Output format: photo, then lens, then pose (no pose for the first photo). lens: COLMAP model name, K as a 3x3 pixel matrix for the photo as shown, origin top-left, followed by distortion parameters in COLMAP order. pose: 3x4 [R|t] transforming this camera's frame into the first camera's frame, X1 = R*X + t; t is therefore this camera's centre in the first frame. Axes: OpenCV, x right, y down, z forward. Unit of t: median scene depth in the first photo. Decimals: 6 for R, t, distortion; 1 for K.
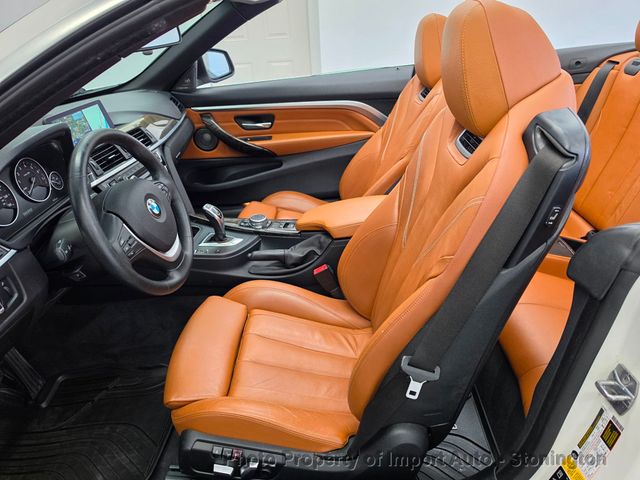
lens RADIAL K [[448.4, 0, 319.3], [0, 448.4, 245.5], [0, 0, 1]] dist [0.042195, -0.041107]
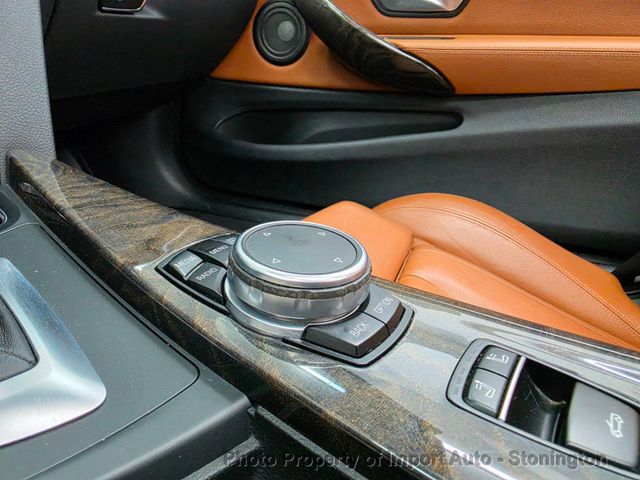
lens RADIAL K [[448.4, 0, 315.0], [0, 448.4, 243.1], [0, 0, 1]] dist [0.042195, -0.041107]
pose [[0.932560, 0.253432, -0.257106, -0.107488], [-0.273626, 0.960762, -0.045447, -0.063245], [0.235500, 0.112733, 0.965314, 0.940016]]
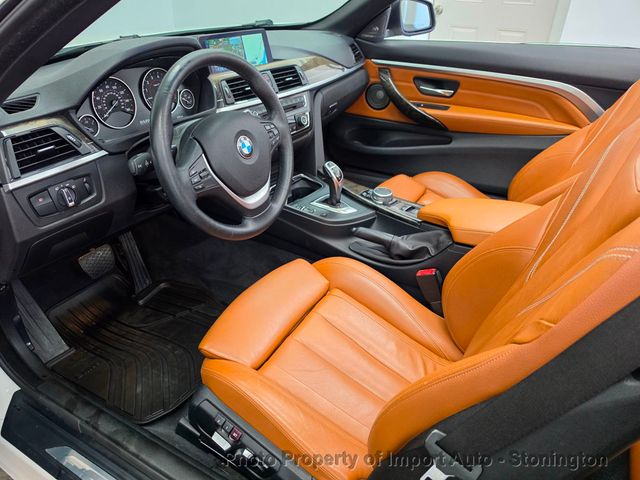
lens RADIAL K [[448.4, 0, 317.2], [0, 448.4, 239.8], [0, 0, 1]] dist [0.042195, -0.041107]
pose [[0.868771, 0.314465, -0.382556, 0.123439], [-0.294107, 0.949151, 0.112307, -0.036214], [0.398421, 0.014943, 0.917081, 0.162965]]
